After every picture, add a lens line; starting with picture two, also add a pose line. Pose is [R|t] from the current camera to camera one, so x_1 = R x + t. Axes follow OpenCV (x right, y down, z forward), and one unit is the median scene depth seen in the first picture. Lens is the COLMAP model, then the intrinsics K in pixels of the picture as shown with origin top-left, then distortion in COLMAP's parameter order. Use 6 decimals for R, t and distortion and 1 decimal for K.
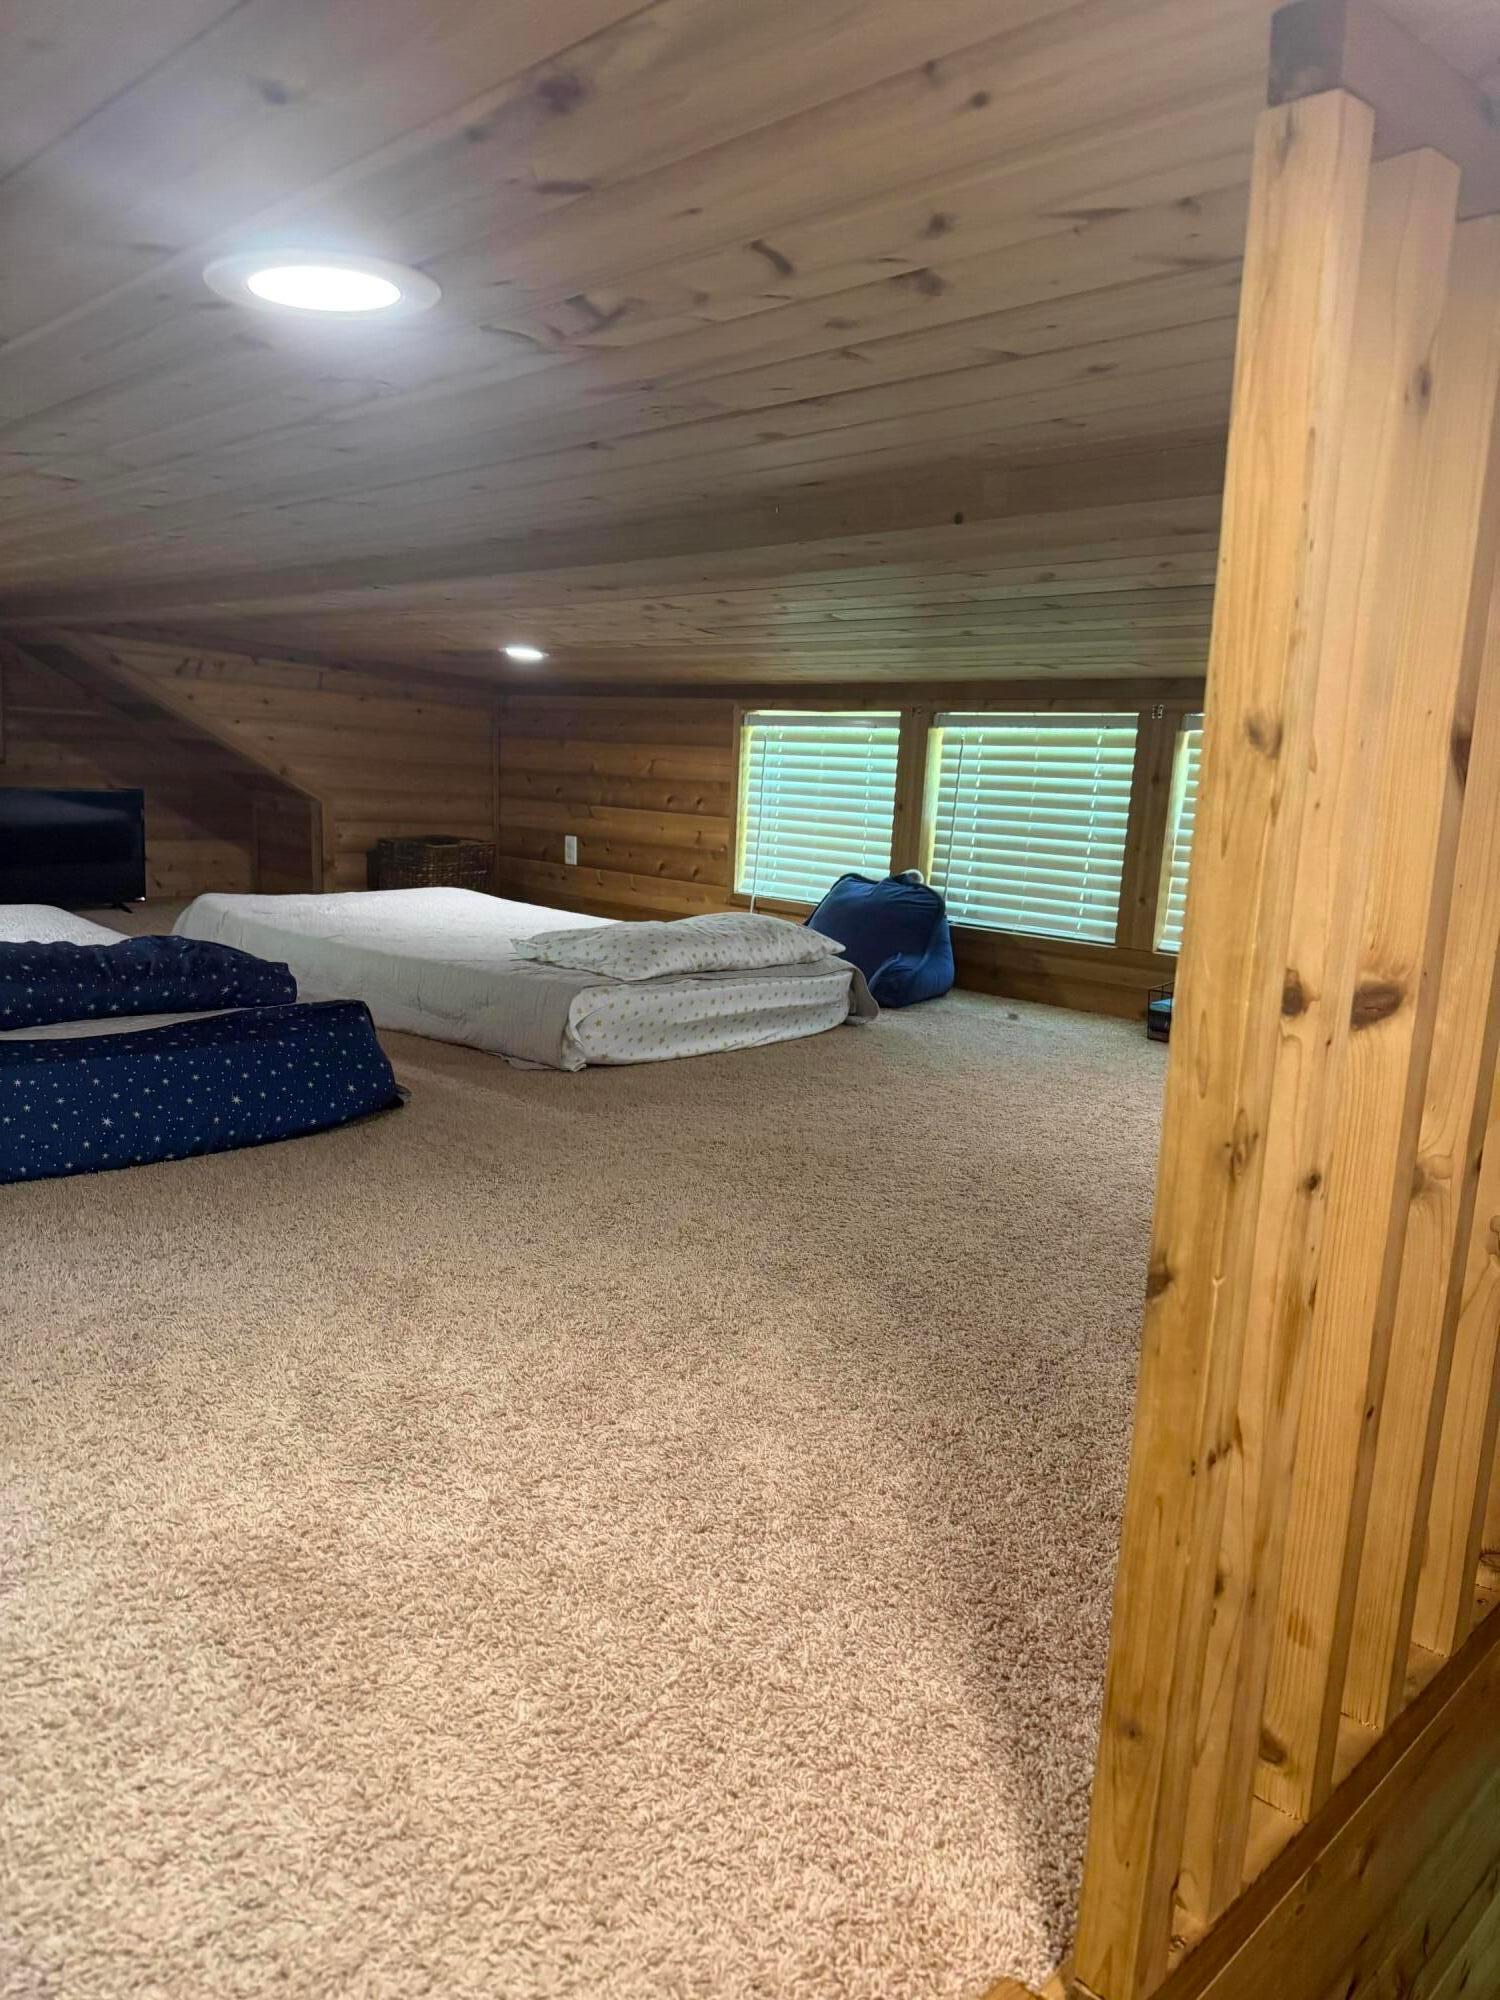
lens RADIAL K [[1403.0, 0, 744.7], [0, 1403.0, 1020.3], [0, 0, 1]] dist [0.050490, -0.058959]
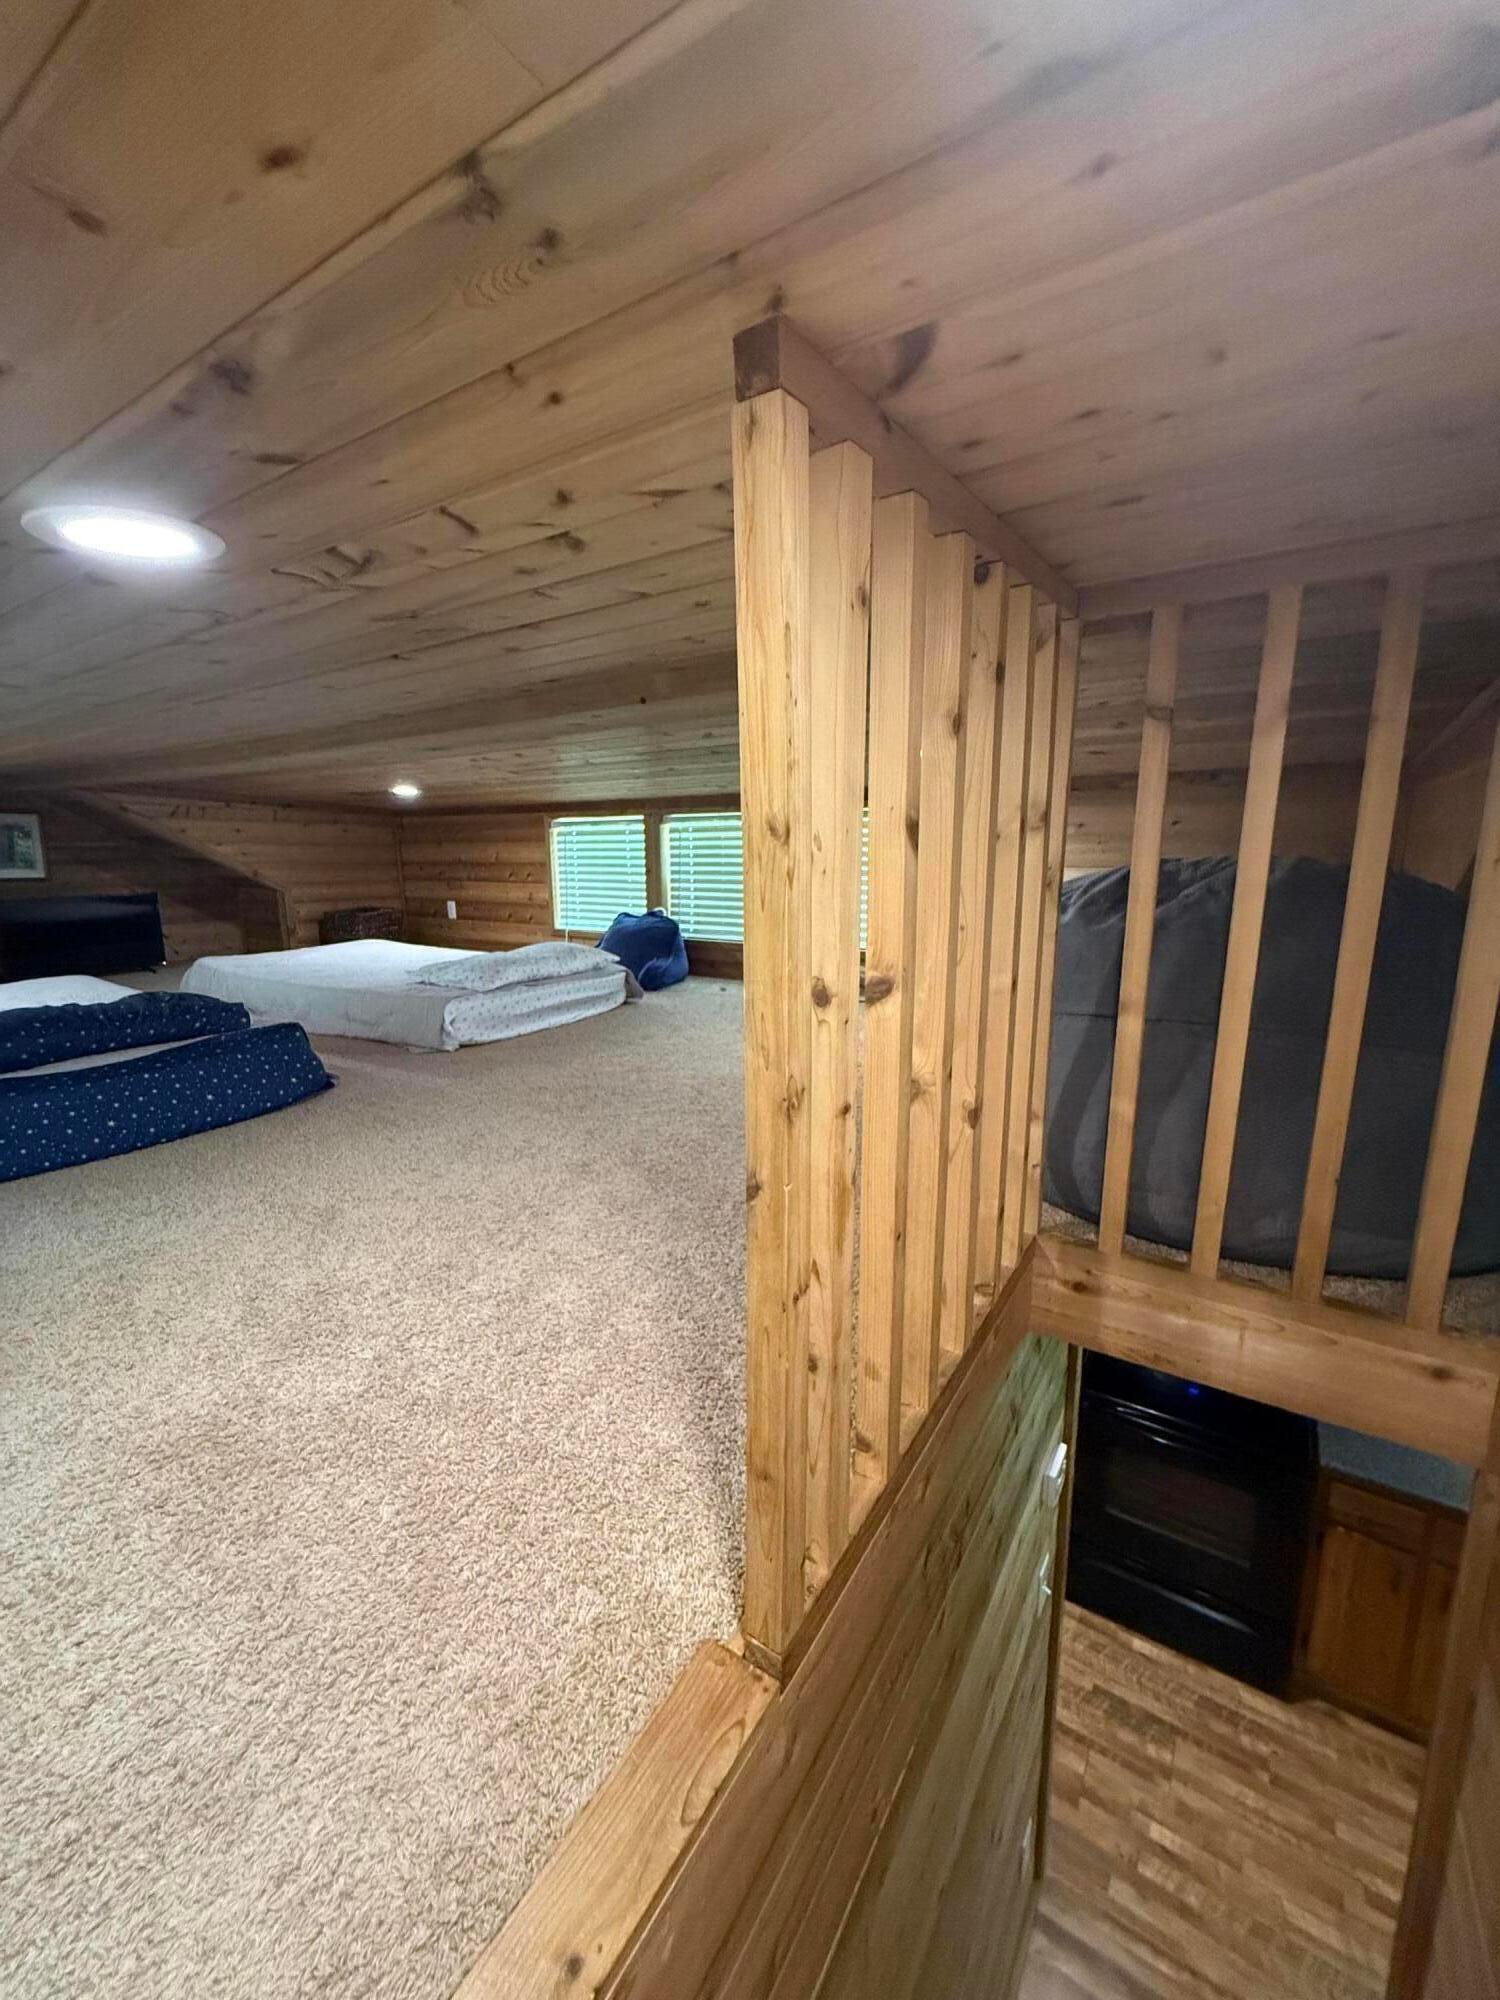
lens RADIAL K [[795.2, 0, 749.0], [0, 795.2, 1004.1], [0, 0, 1]] dist [0.000092, 0.000550]
pose [[0.974948, -0.096391, 0.200463, 0.070289], [0.092893, 0.995315, 0.026803, -0.019914], [-0.202108, -0.007510, 0.979335, 0.083095]]
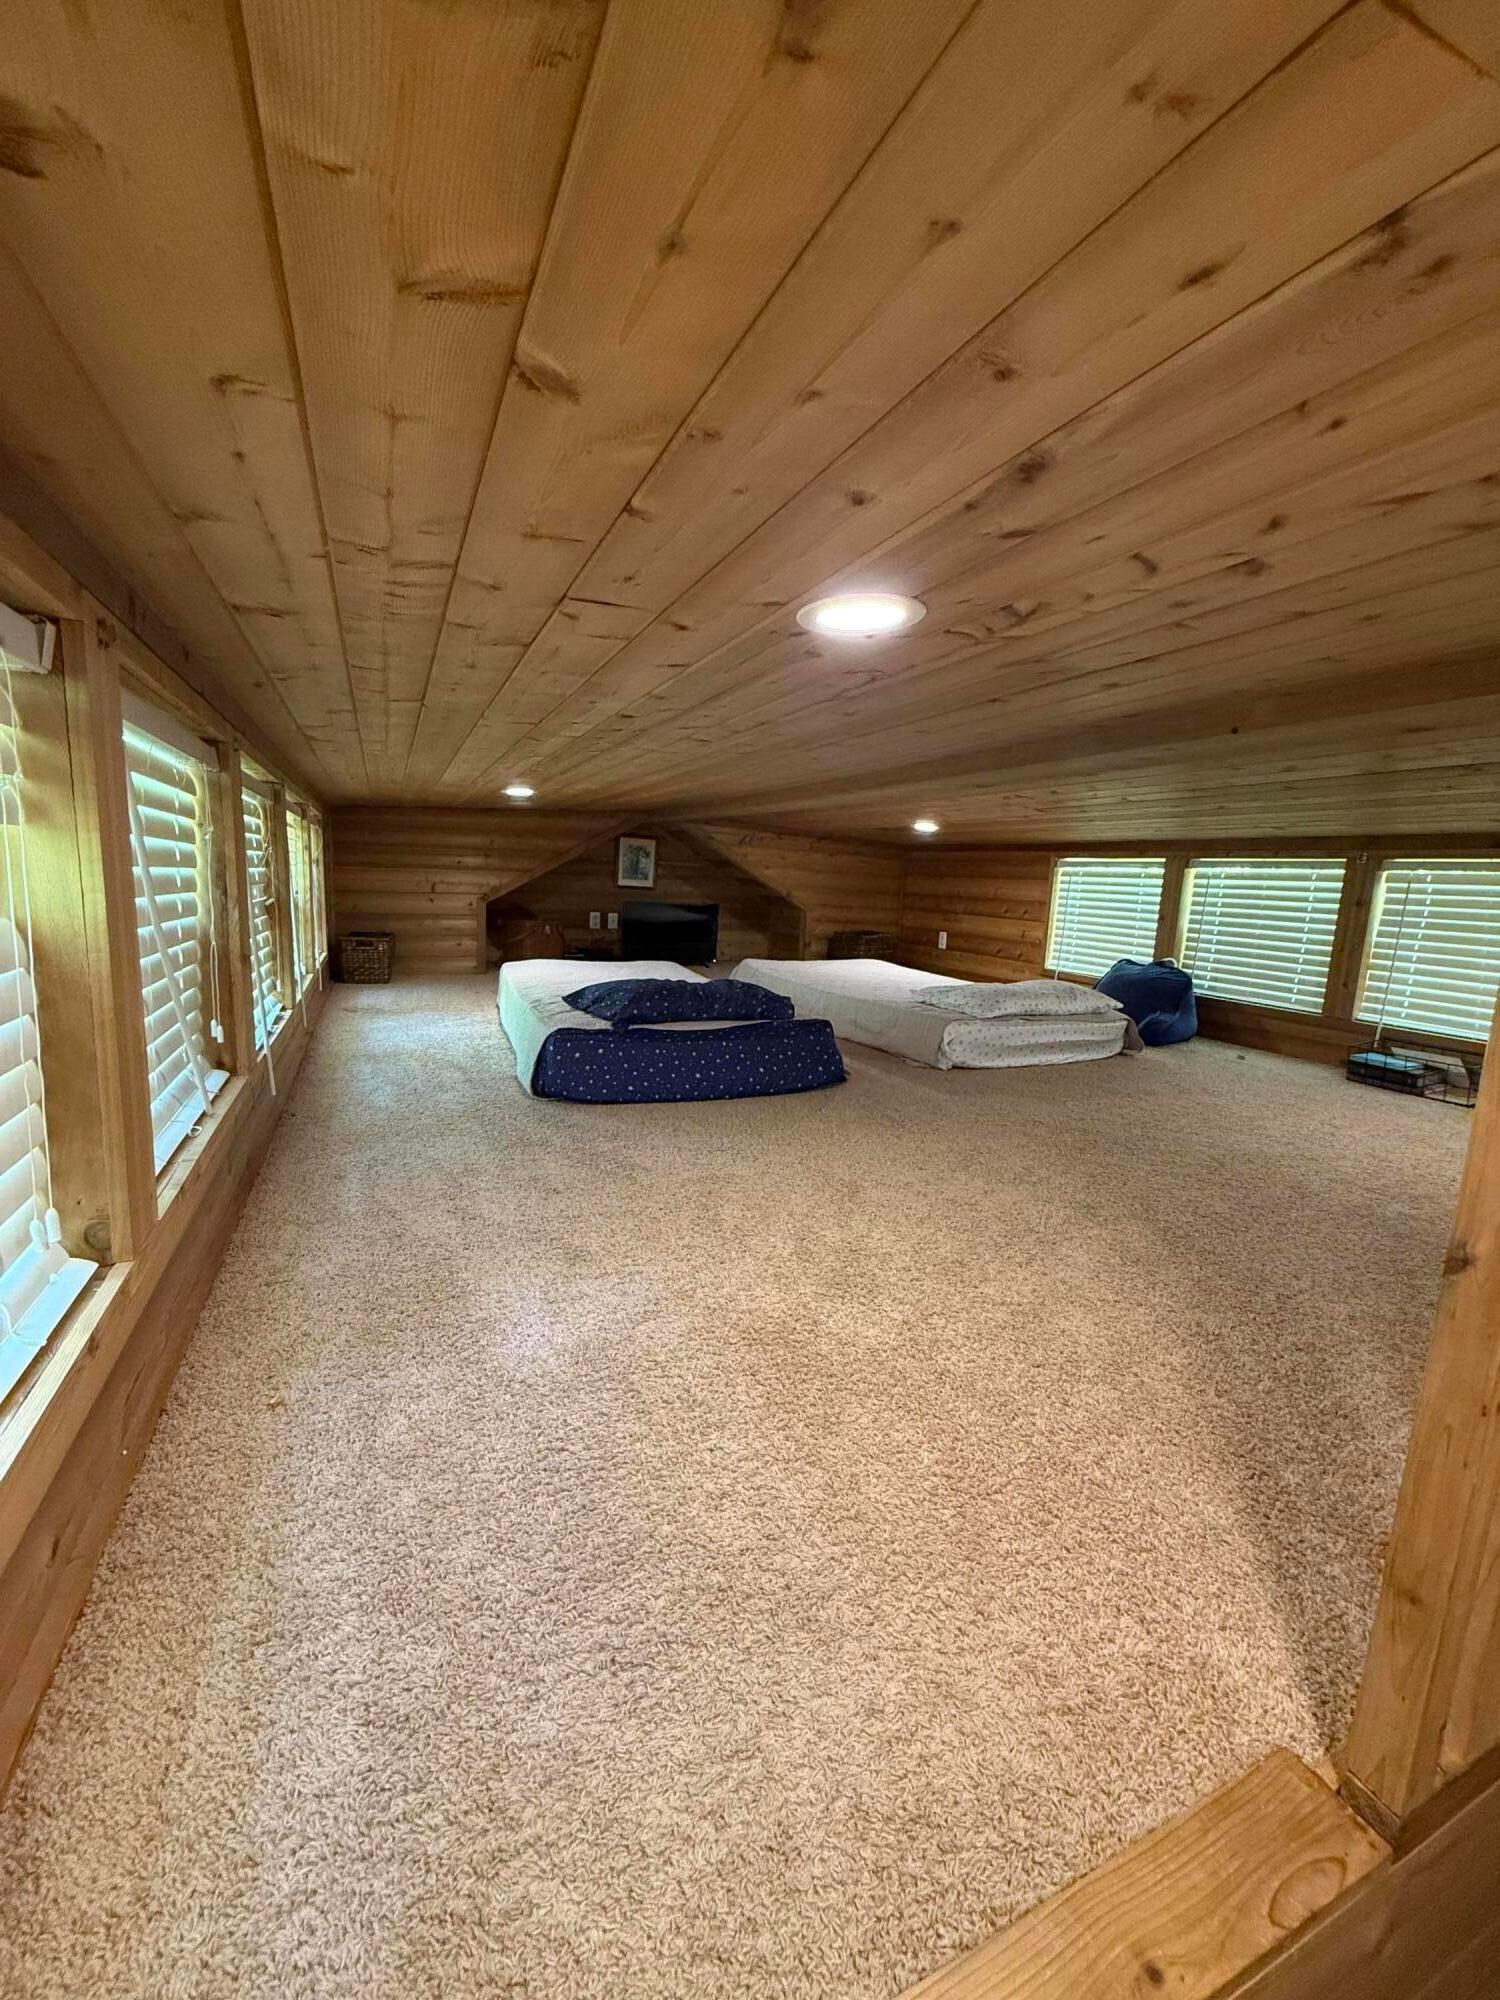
lens RADIAL K [[795.2, 0, 747.8], [0, 795.2, 1003.0], [0, 0, 1]] dist [0.000092, 0.000550]
pose [[0.938045, 0.053593, -0.342343, -0.046220], [-0.068178, 0.997201, -0.030702, 0.005093], [0.339739, 0.052140, 0.939073, 0.030352]]
